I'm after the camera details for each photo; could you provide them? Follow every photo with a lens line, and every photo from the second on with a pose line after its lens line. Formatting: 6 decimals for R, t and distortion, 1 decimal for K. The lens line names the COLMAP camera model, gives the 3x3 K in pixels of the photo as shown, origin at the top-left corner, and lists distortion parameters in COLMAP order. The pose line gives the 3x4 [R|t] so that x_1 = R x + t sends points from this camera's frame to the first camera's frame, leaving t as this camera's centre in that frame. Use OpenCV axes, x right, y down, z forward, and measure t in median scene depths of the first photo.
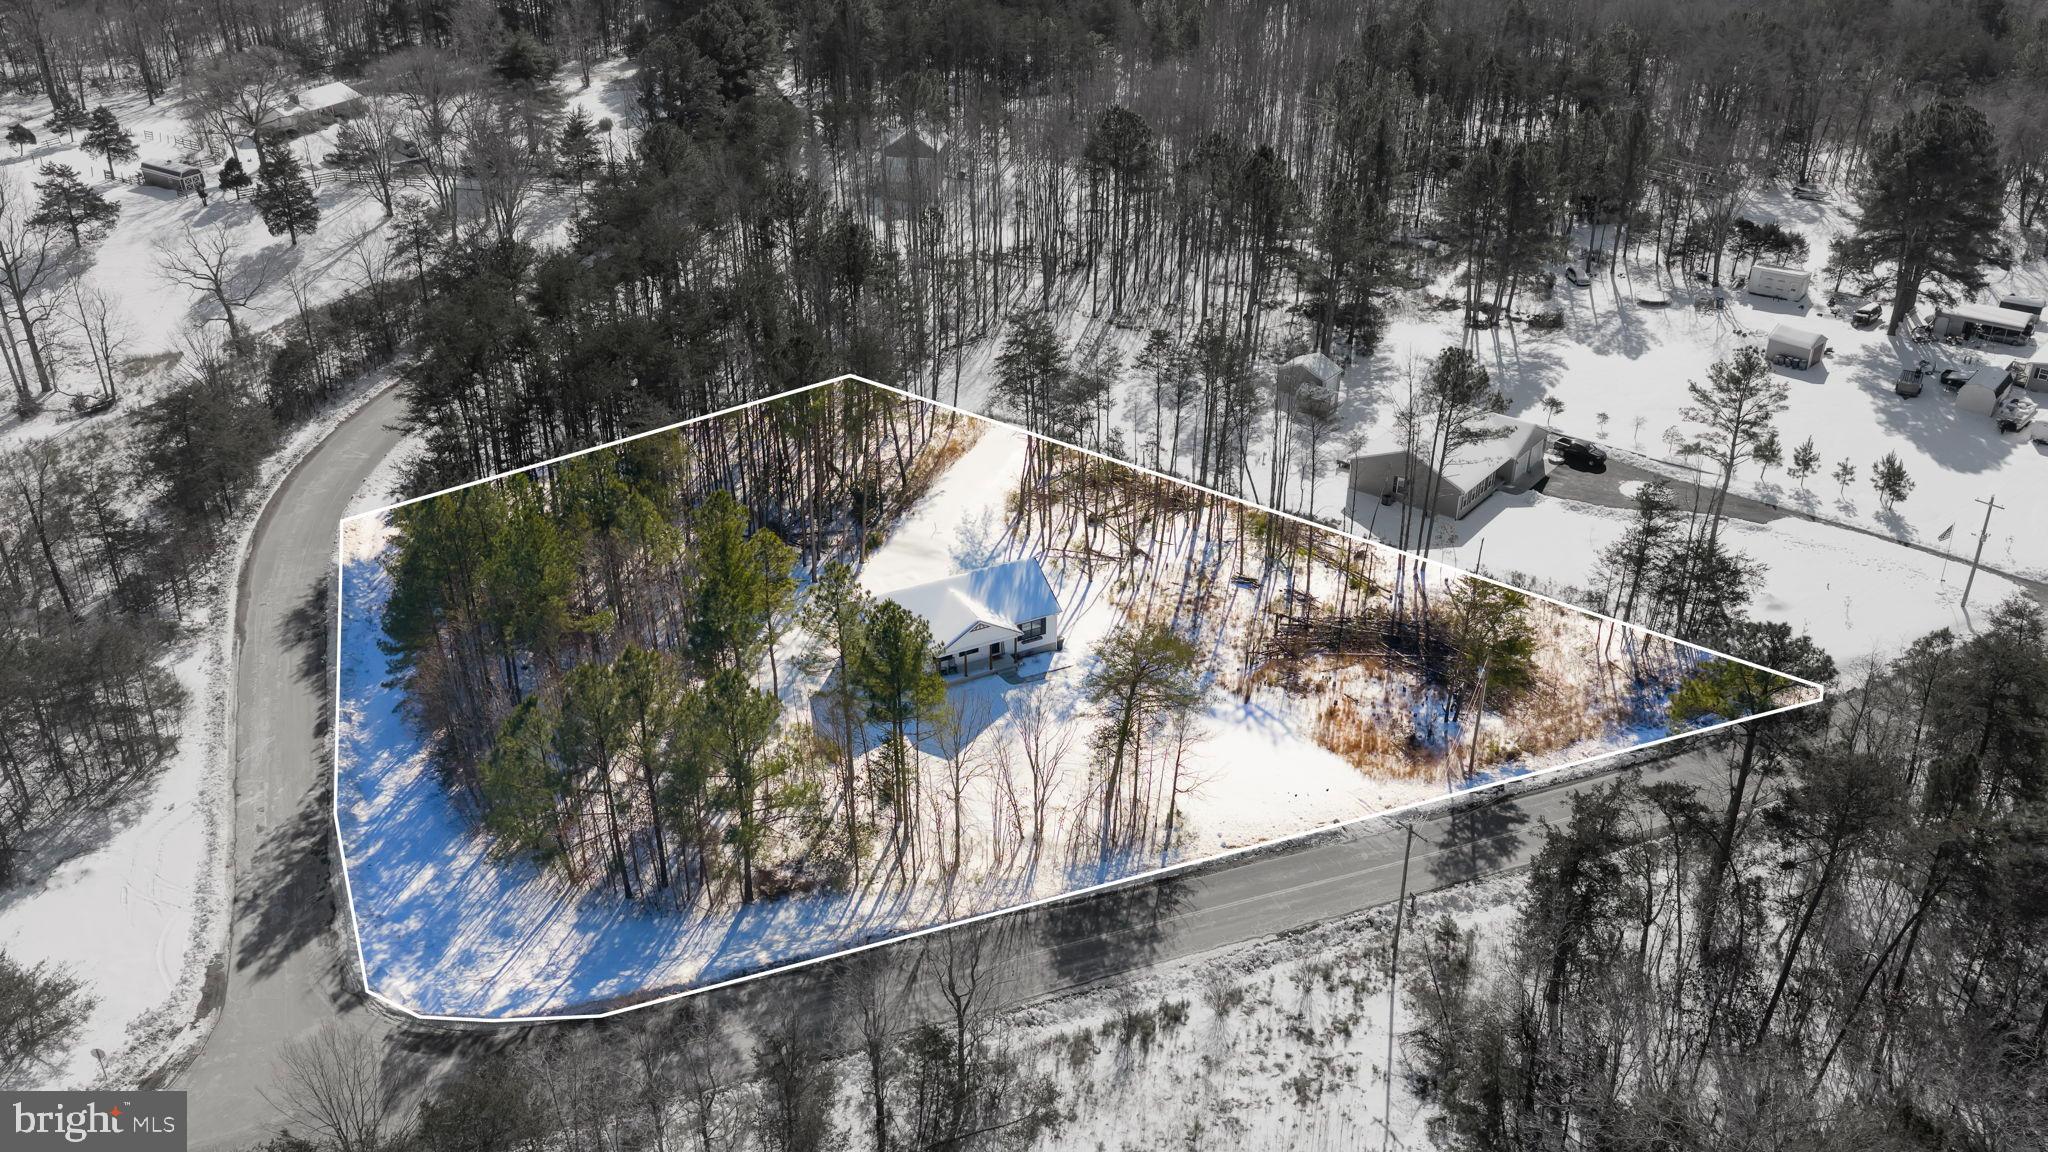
lens RADIAL K [[1710.5, 0, 1024.0], [0, 1710.5, 576.0], [0, 0, 1]] dist [0.037289, -0.068309]
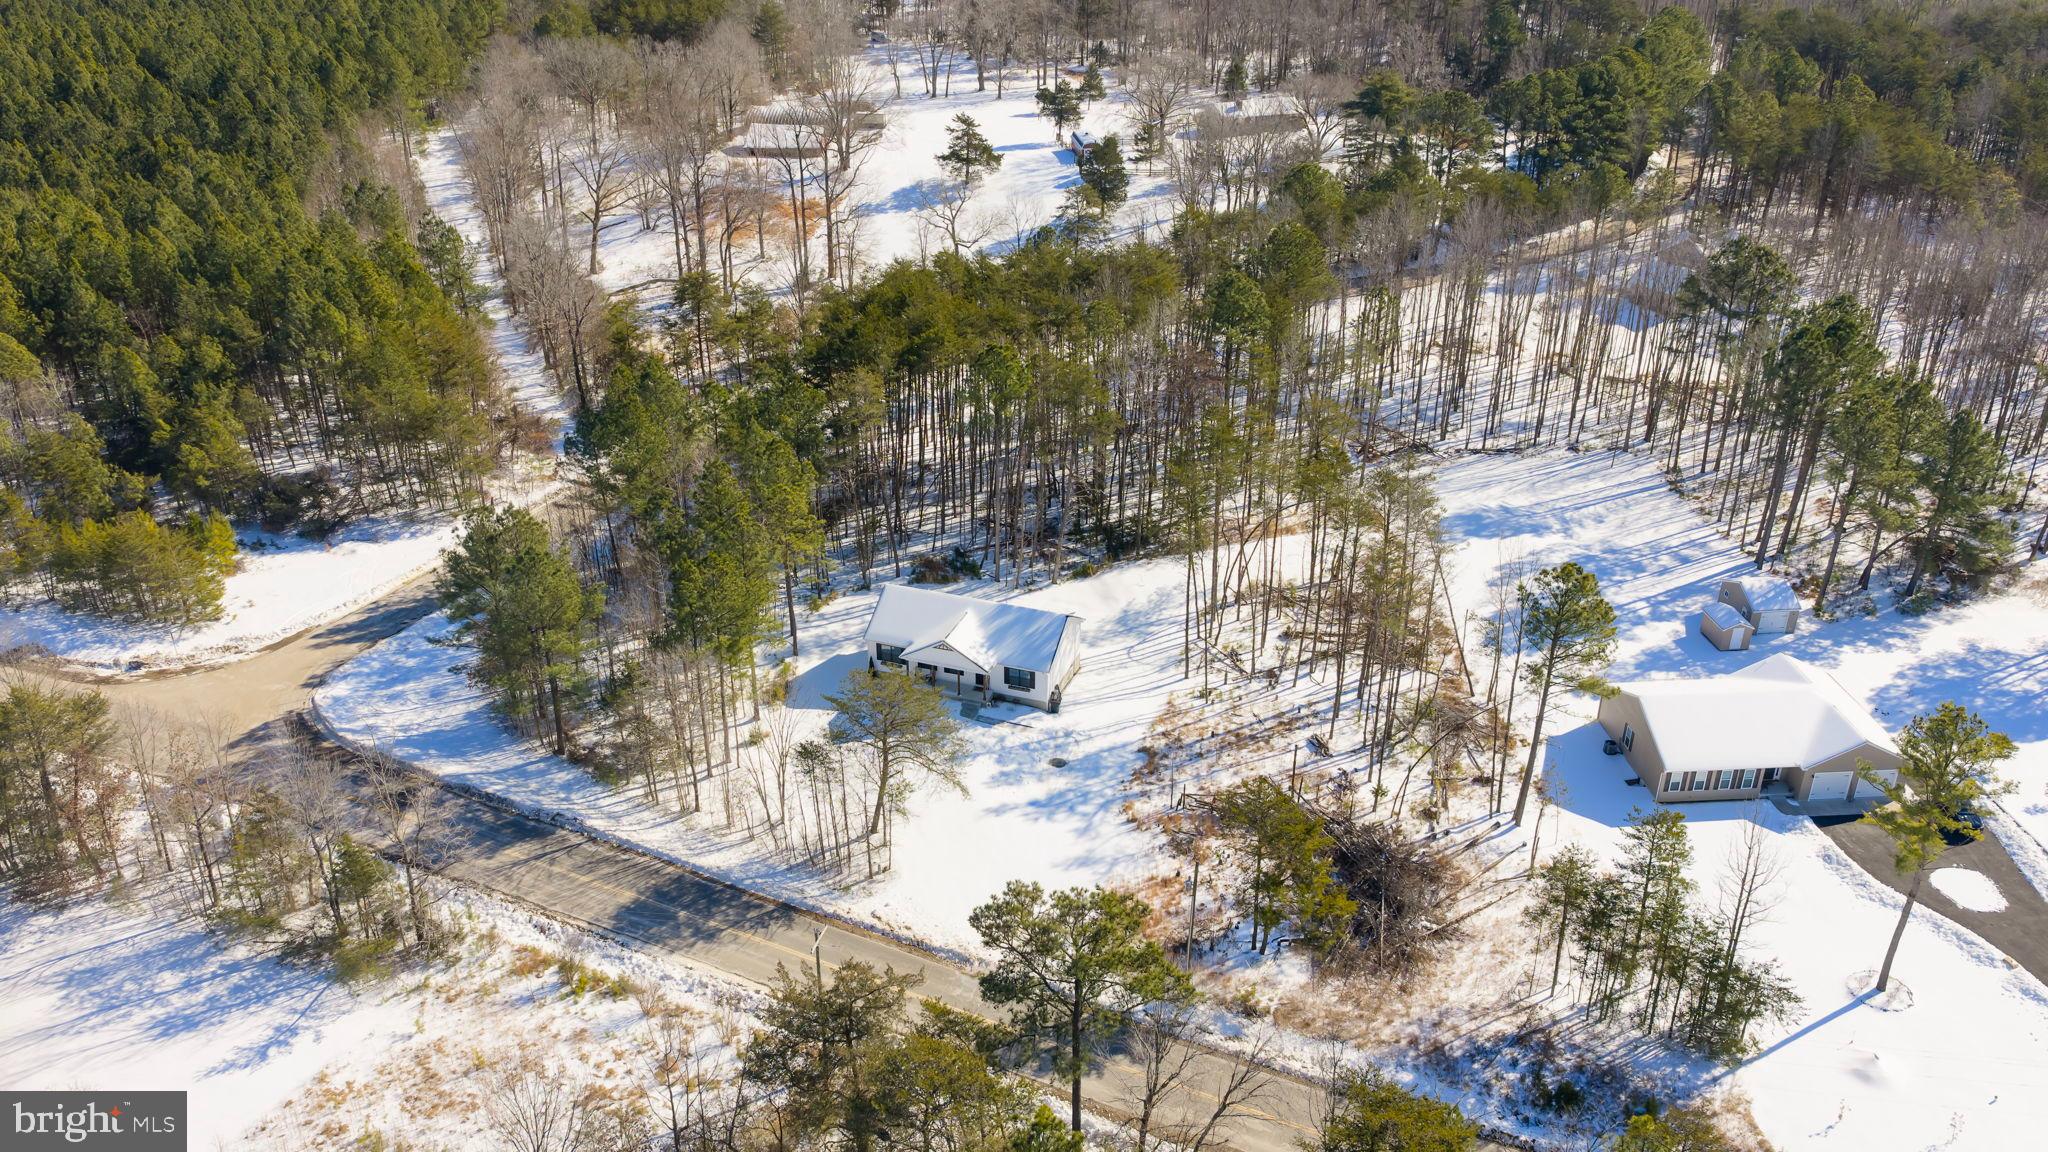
lens RADIAL K [[1710.5, 0, 1024.0], [0, 1710.5, 576.0], [0, 0, 1]] dist [0.037289, -0.068309]
pose [[0.673301, 0.334168, -0.659543, 0.591579], [-0.351967, 0.929341, 0.111556, -0.124907], [0.650219, 0.157027, 0.743342, 0.238563]]
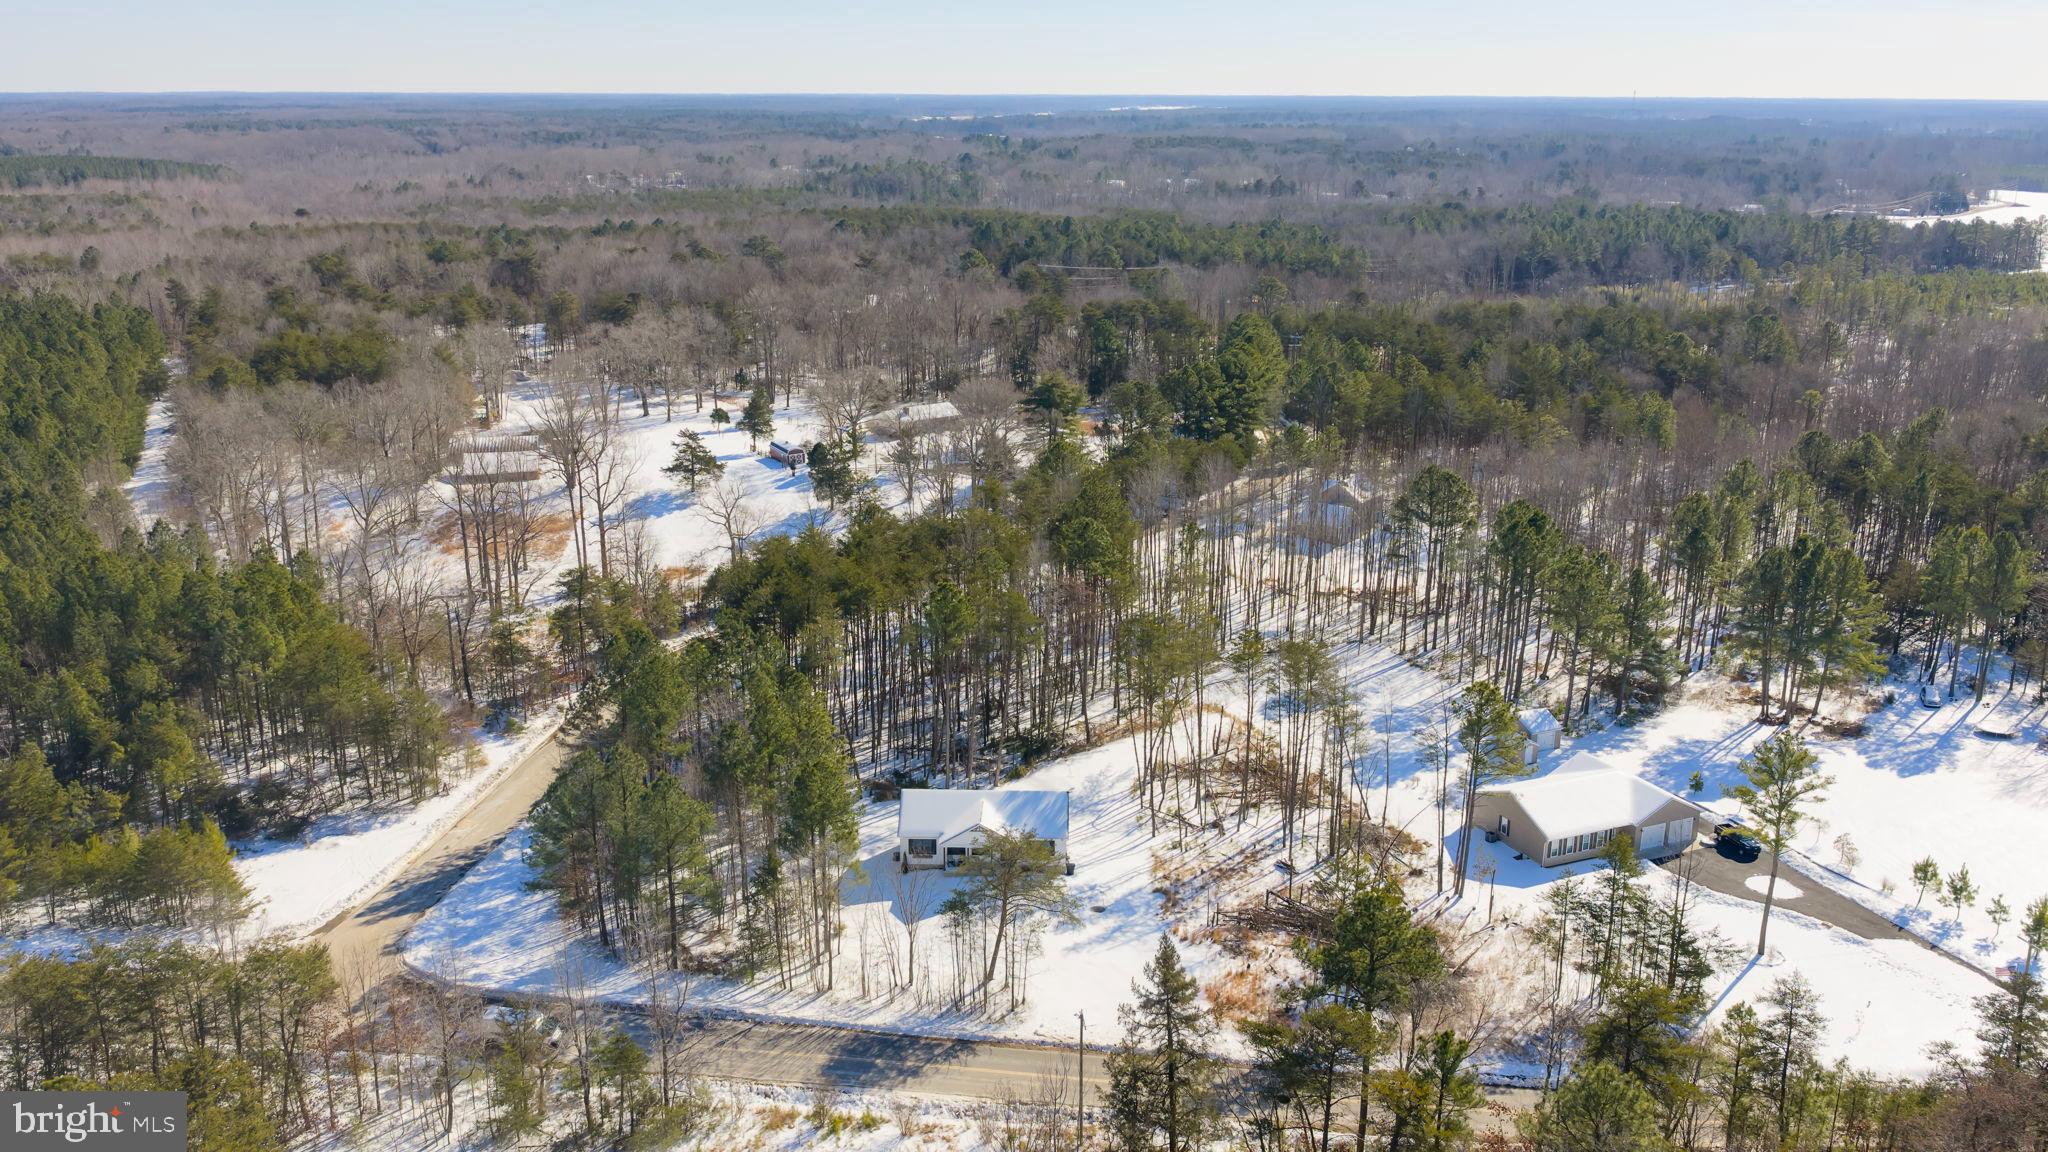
lens RADIAL K [[1710.5, 0, 1024.0], [0, 1710.5, 576.0], [0, 0, 1]] dist [0.037289, -0.068309]
pose [[0.874979, 0.134386, -0.465137, 0.474929], [-0.231560, 0.959859, -0.158272, 0.037237], [0.425197, 0.246191, 0.870975, -0.062734]]
